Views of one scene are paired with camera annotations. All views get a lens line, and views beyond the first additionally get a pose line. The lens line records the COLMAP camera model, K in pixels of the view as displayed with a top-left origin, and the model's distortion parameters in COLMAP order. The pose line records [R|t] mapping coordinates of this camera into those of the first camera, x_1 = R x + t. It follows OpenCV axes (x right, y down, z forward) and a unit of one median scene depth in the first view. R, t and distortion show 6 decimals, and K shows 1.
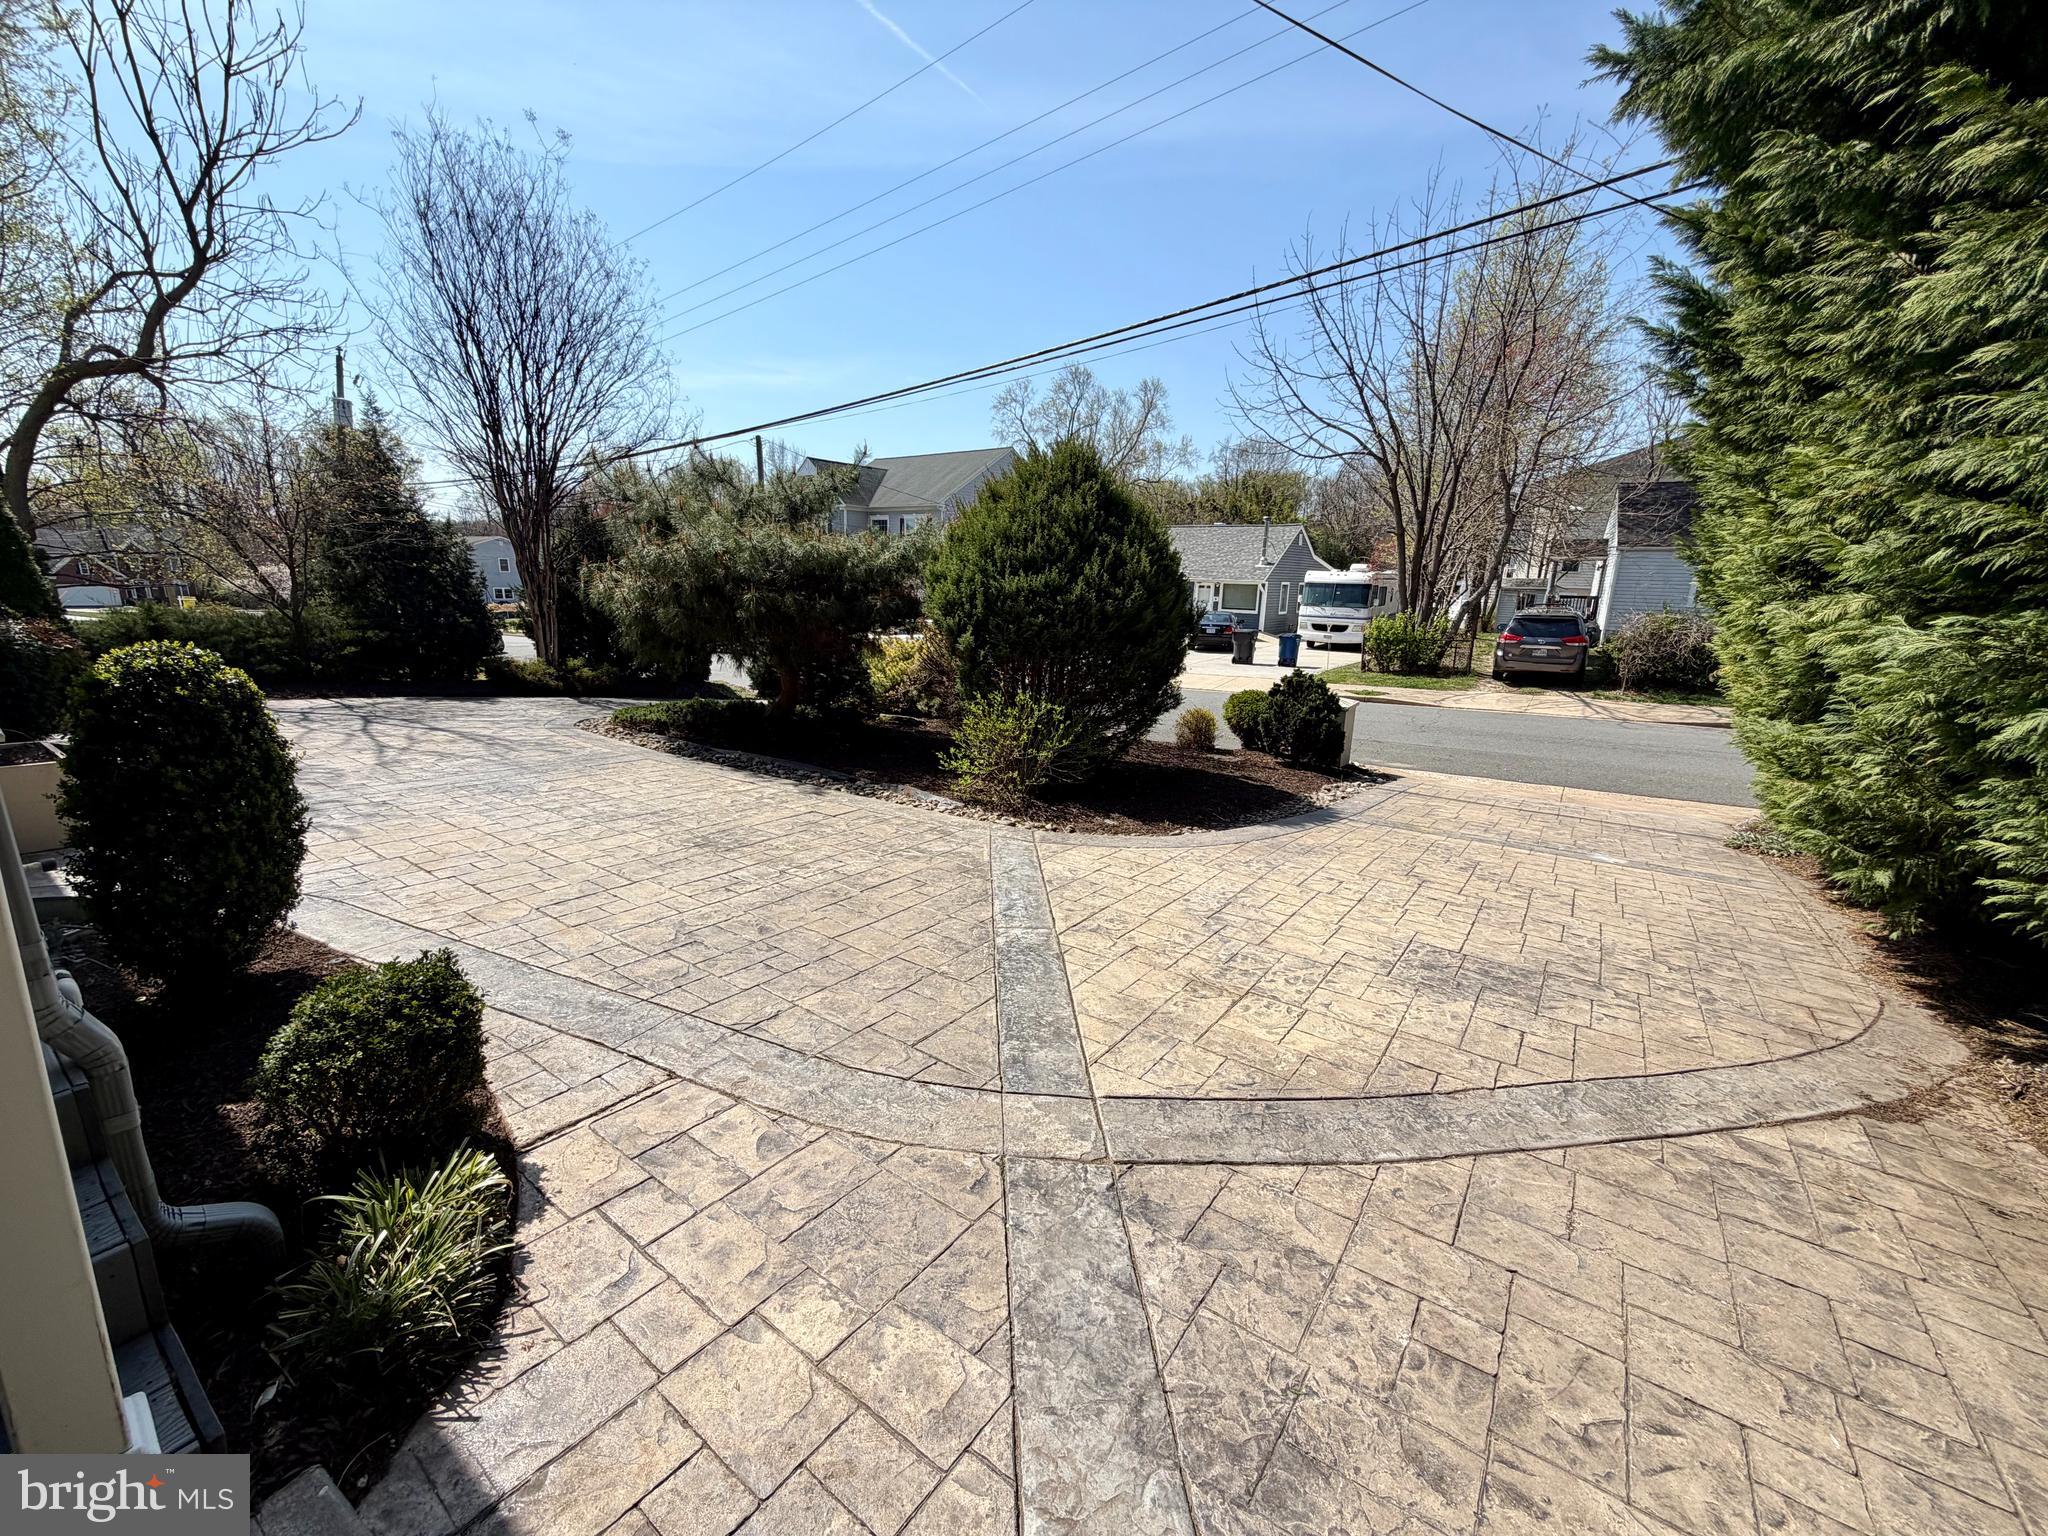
lens RADIAL K [[816.7, 0, 1015.8], [0, 816.7, 765.5], [0, 0, 1]] dist [-0.001223, 0.000049]
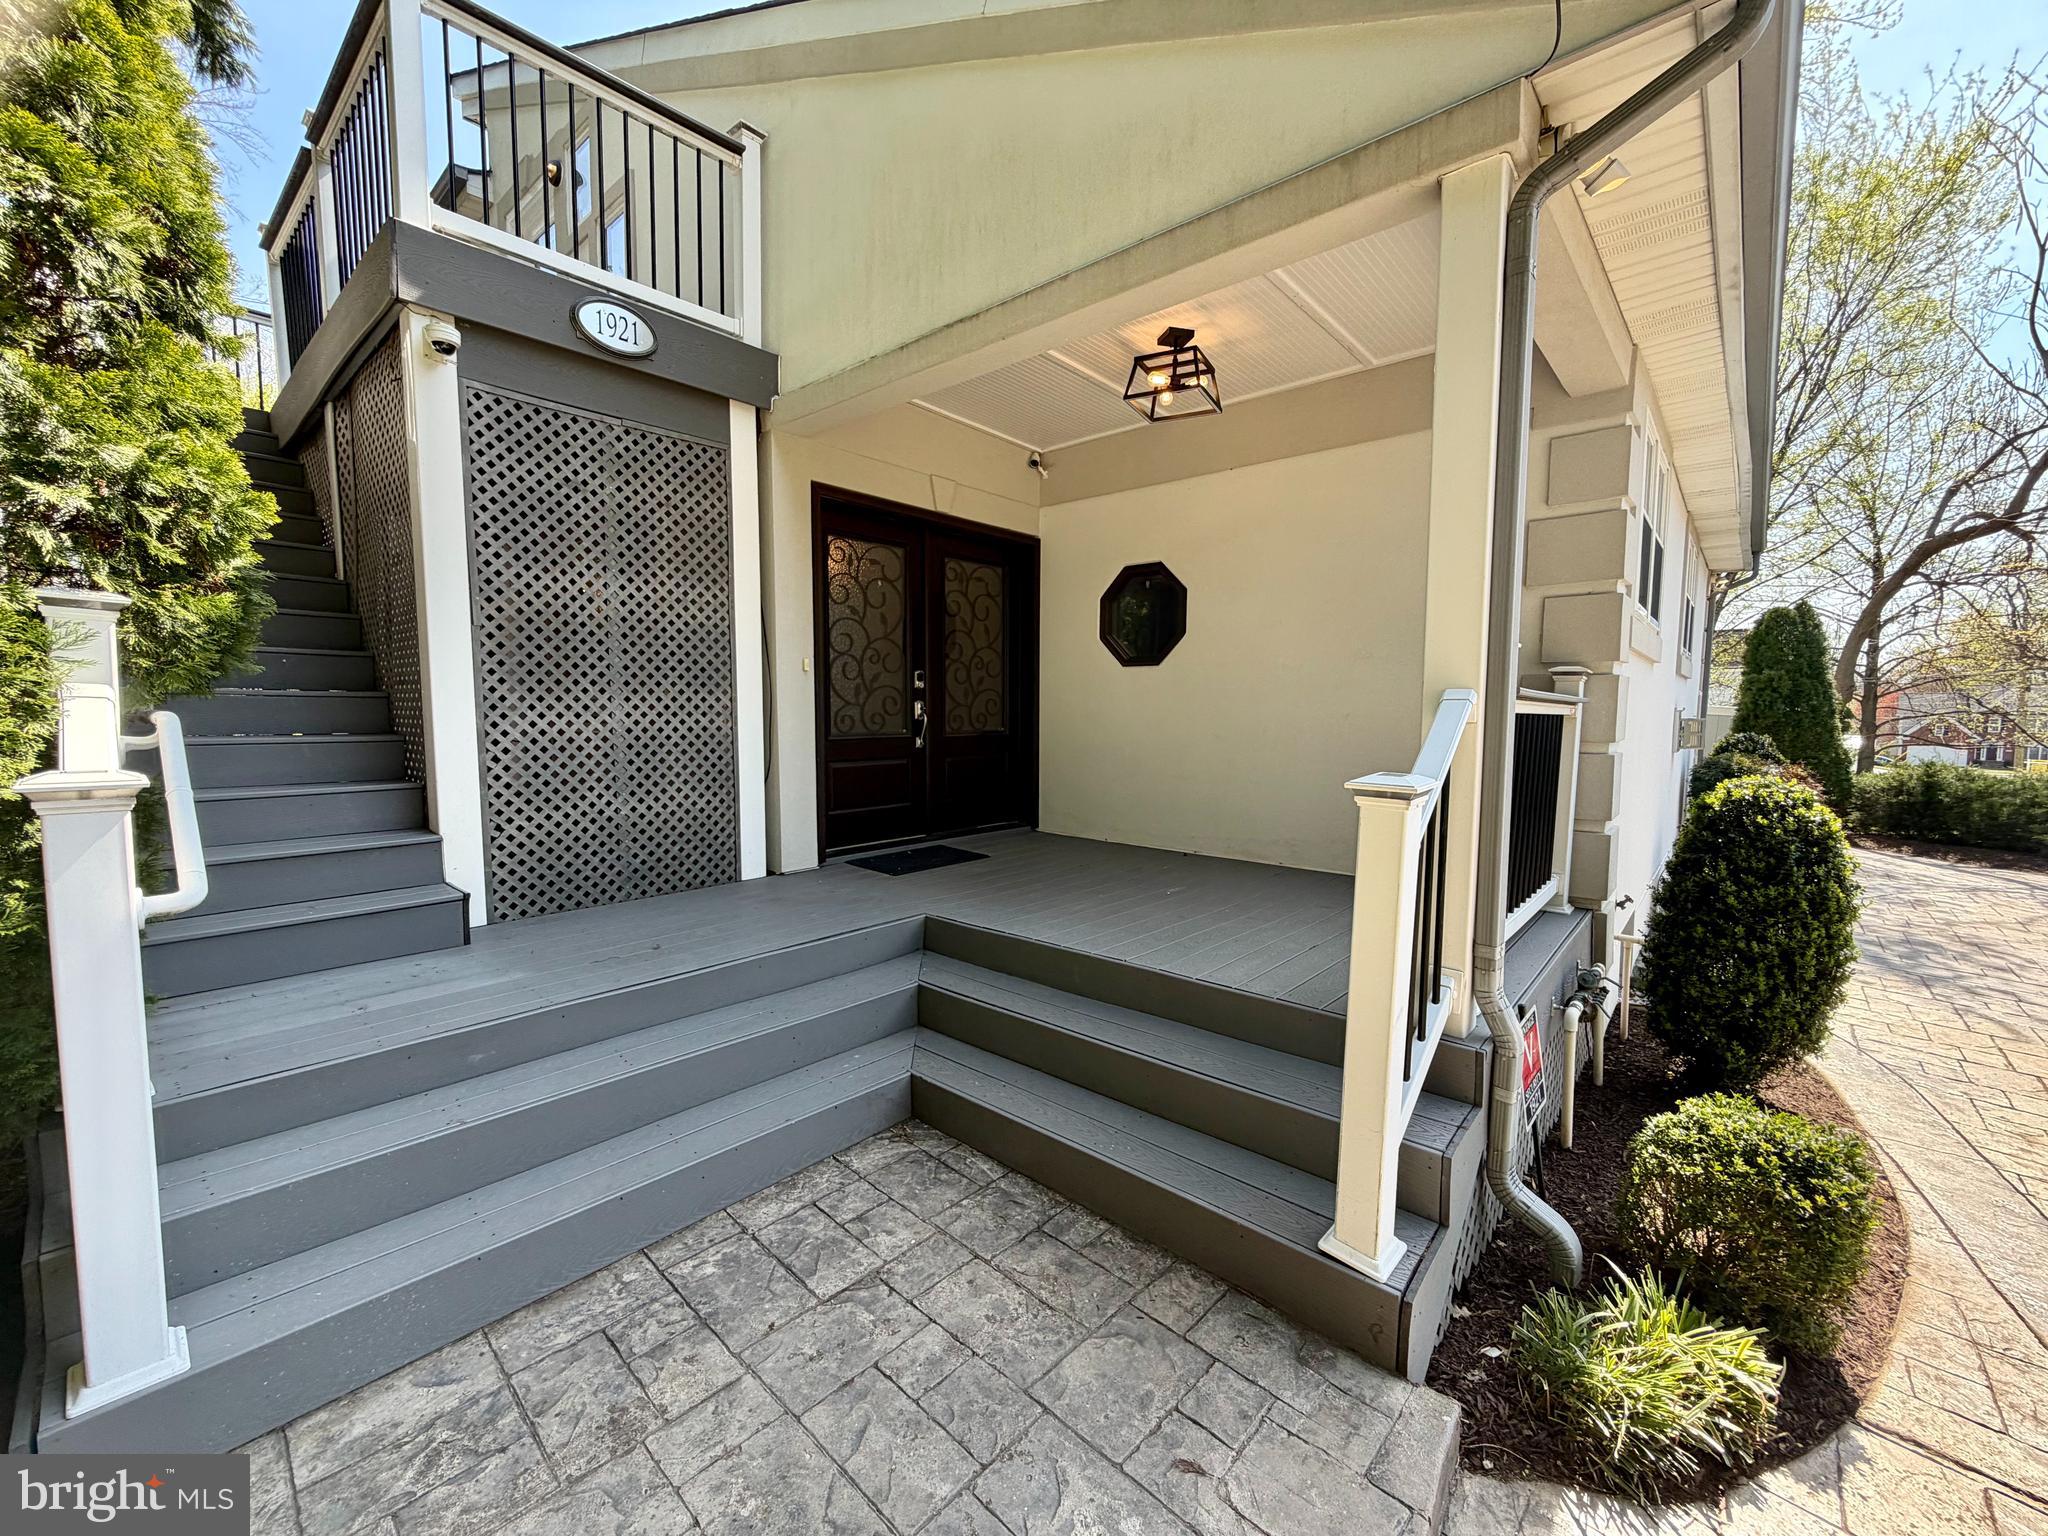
lens RADIAL K [[816.7, 0, 1017.4], [0, 816.7, 770.6], [0, 0, 1]] dist [-0.001223, 0.000049]
pose [[-0.120252, 0.046915, -0.991634, 0.191619], [-0.232421, 0.969791, 0.074067, -0.003555], [0.965153, 0.239384, -0.105715, 0.121888]]
